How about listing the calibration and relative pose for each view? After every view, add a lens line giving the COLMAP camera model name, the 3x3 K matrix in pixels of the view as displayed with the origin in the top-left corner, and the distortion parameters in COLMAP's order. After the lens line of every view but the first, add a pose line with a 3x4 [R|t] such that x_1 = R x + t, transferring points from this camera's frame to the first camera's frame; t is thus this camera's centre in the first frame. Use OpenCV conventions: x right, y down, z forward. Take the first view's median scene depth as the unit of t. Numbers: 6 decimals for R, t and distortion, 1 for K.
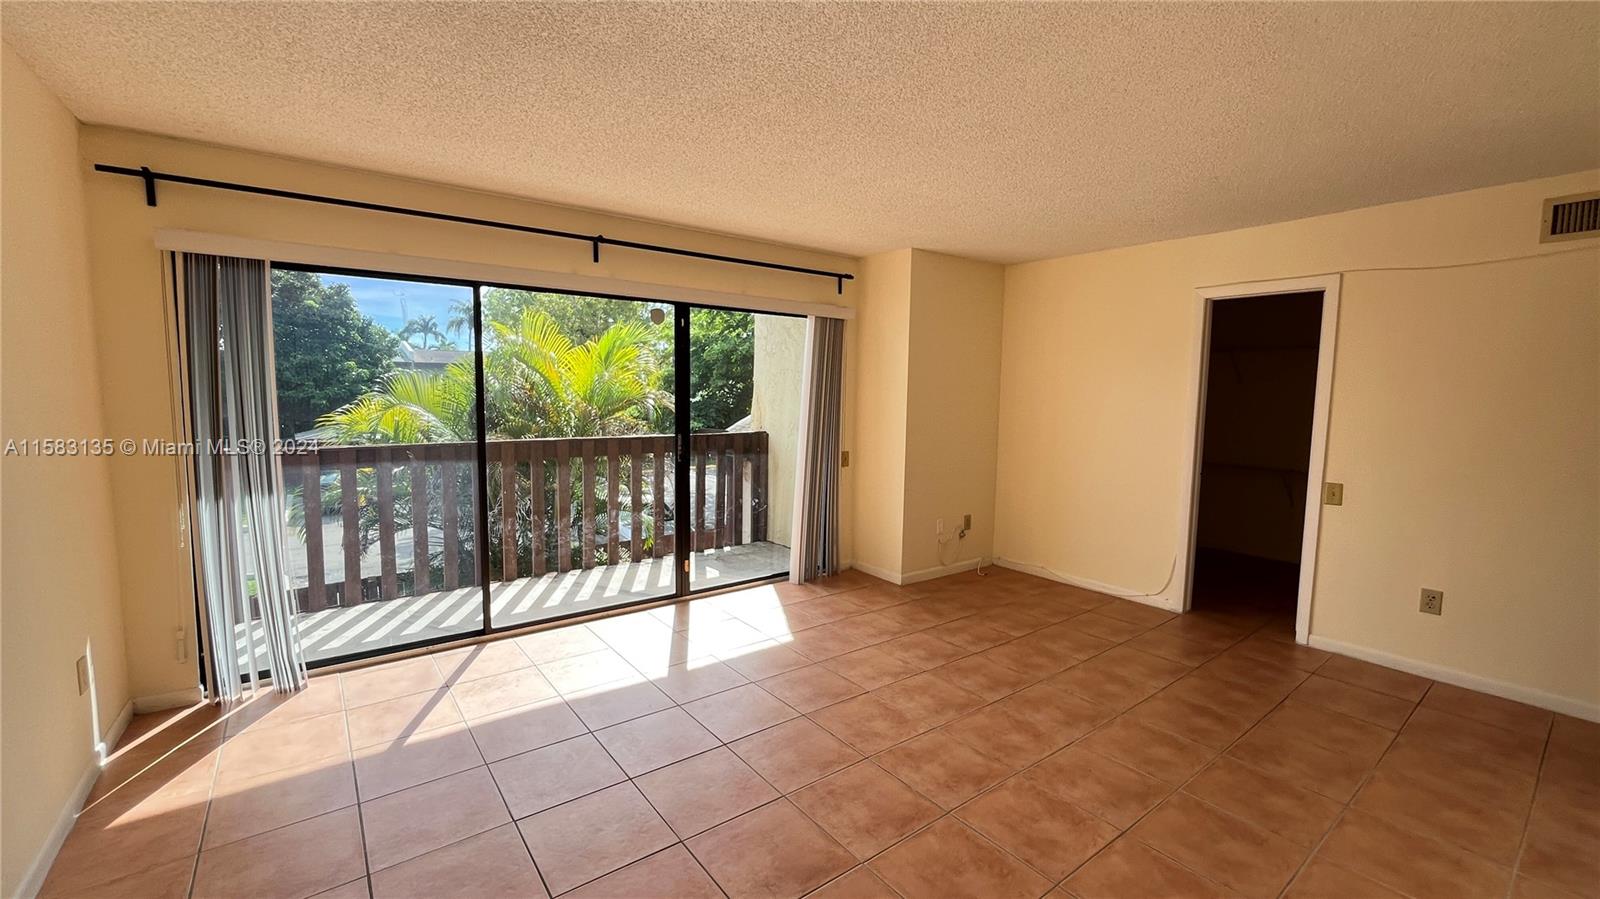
lens RADIAL K [[646.9, 0, 789.4], [0, 646.9, 452.5], [0, 0, 1]] dist [-0.002613, -0.000293]
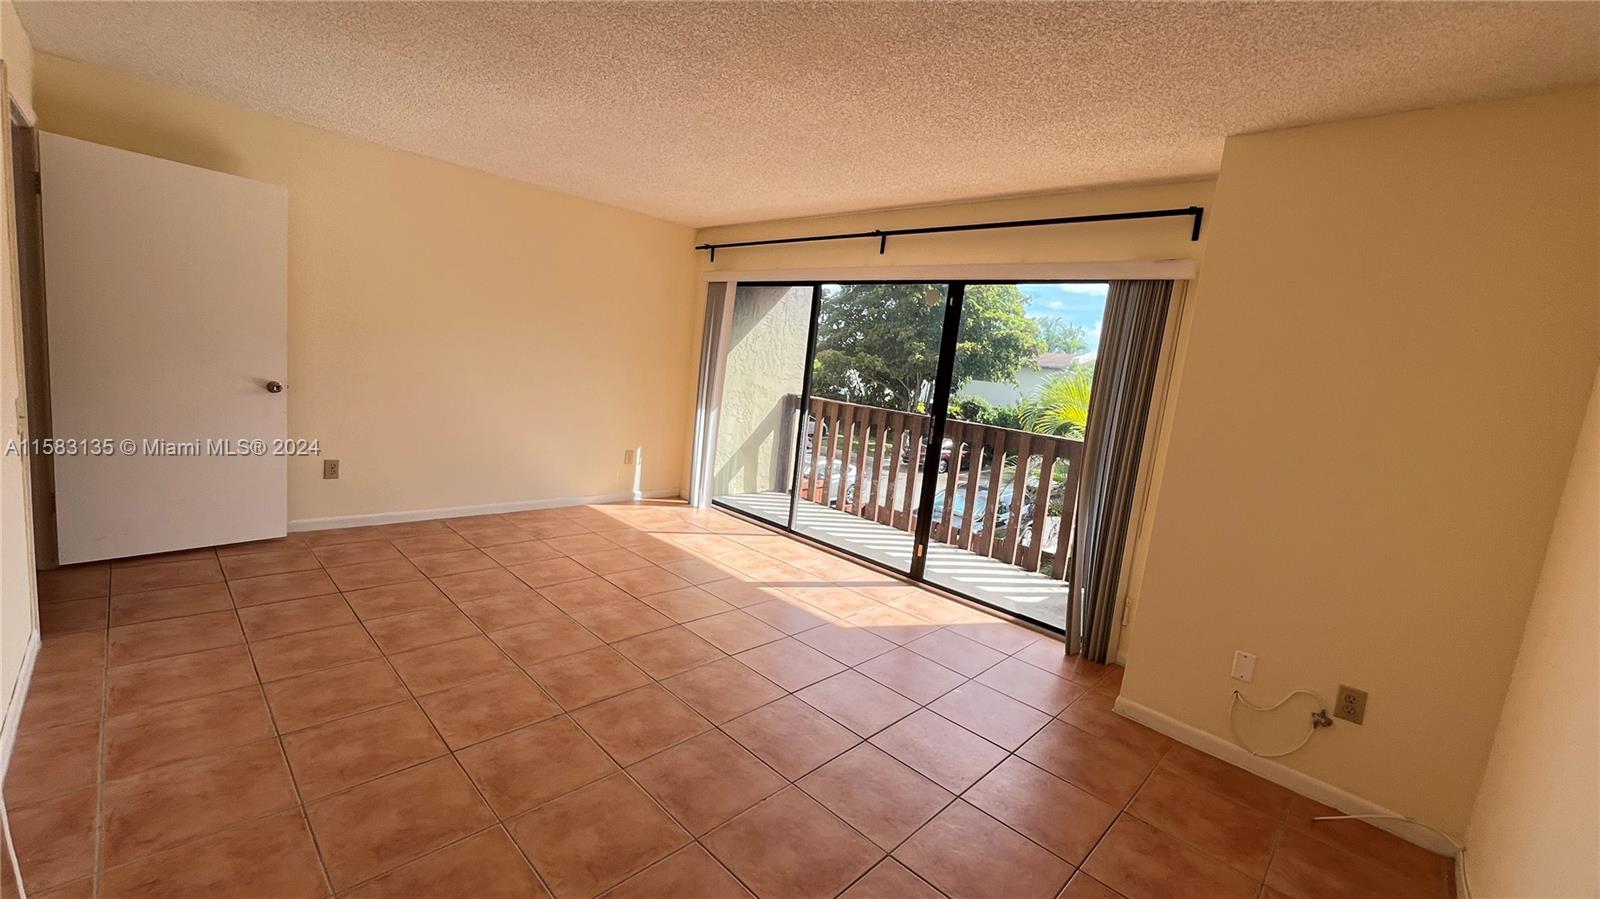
lens RADIAL K [[646.9, 0, 793.4], [0, 646.9, 447.3], [0, 0, 1]] dist [-0.002613, -0.000293]
pose [[0.156349, 0.136414, -0.978236, 1.109193], [-0.201374, 0.974016, 0.103640, -0.059048], [0.966956, 0.180787, 0.179757, 0.913322]]
